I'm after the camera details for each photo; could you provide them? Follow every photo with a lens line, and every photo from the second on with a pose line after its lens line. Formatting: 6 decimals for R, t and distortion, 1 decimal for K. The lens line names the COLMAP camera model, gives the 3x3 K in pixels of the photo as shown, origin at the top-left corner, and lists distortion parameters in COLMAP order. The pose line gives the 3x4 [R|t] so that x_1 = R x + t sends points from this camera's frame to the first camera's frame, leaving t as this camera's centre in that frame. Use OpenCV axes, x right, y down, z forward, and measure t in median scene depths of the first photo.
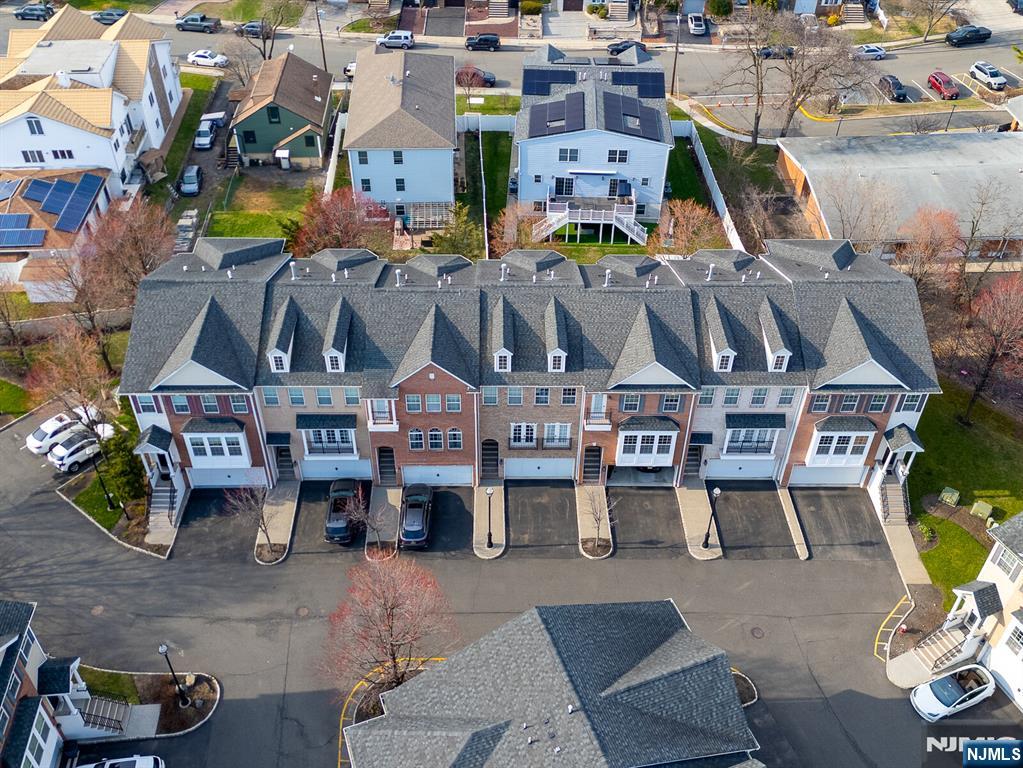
lens RADIAL K [[952.6, 0, 511.5], [0, 952.6, 384.0], [0, 0, 1]] dist [0.052425, -0.015626]
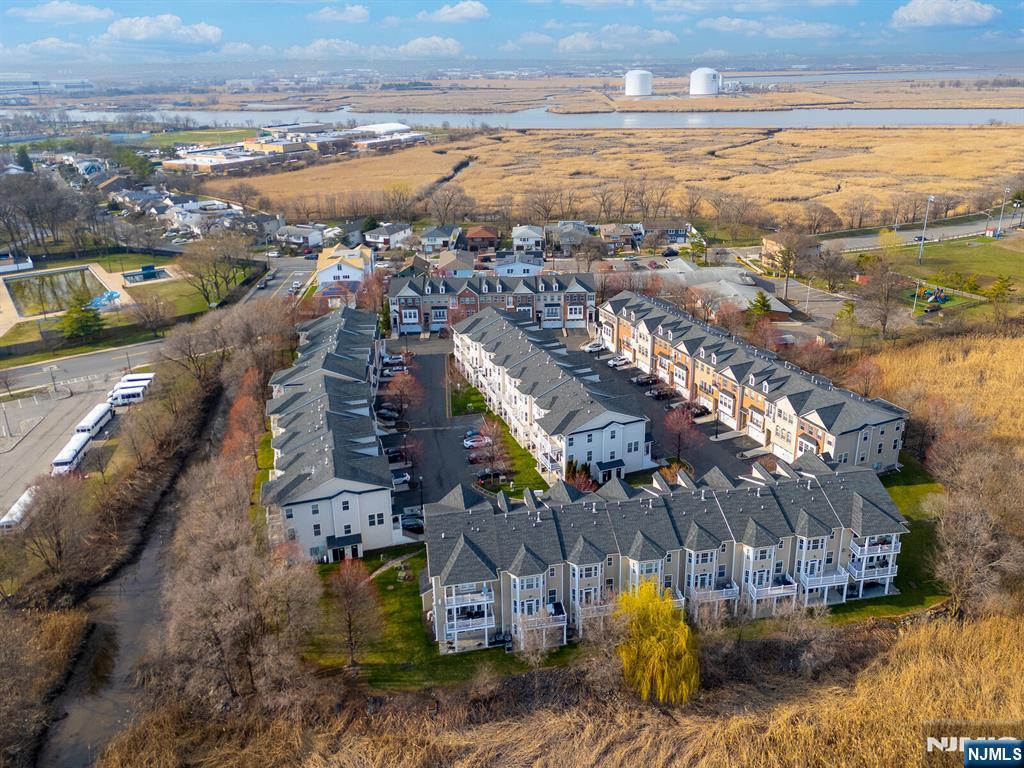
lens RADIAL K [[953.6, 0, 512.0], [0, 953.6, 384.0], [0, 0, 1]] dist [0.052425, -0.015626]
pose [[0.999600, -0.022313, -0.017354, 0.154933], [0.014238, 0.927803, -0.372799, 1.742599], [0.024419, 0.372403, 0.927750, -2.404927]]
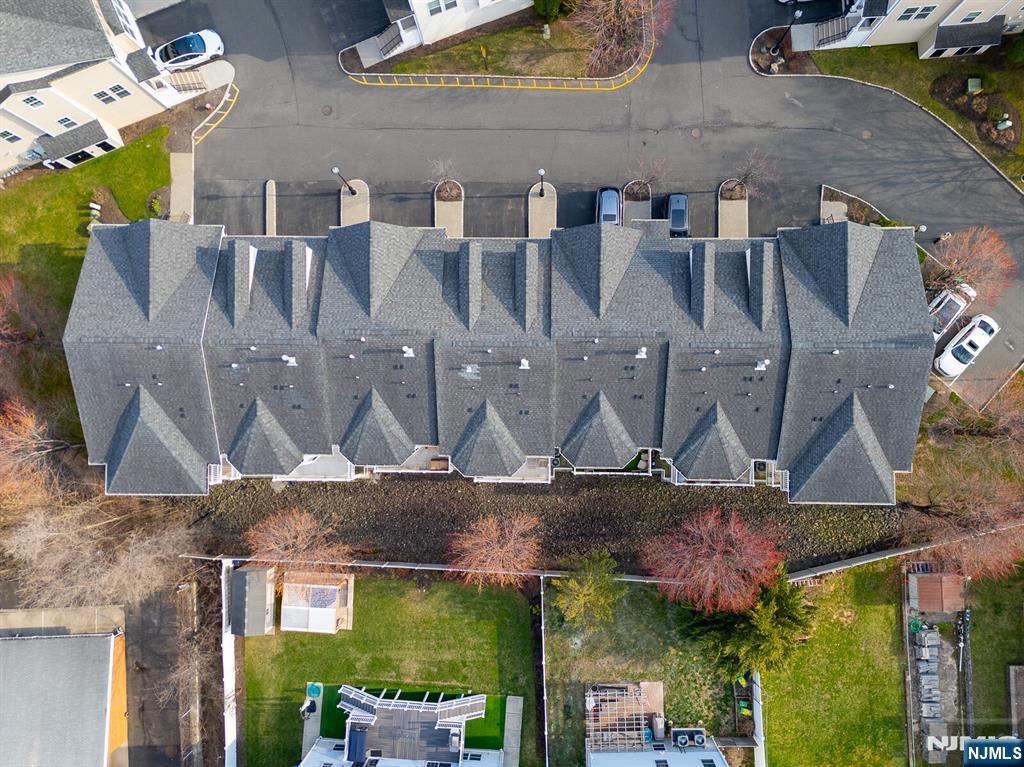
lens RADIAL K [[789.5, 0, 523.0], [0, 789.5, 383.7], [0, 0, 1]] dist [0.040053, -0.001118]
pose [[-0.999693, -0.020848, 0.013393, -0.017699], [0.023794, -0.656750, 0.753733, -0.695951], [-0.006918, 0.753820, 0.657045, 0.550557]]
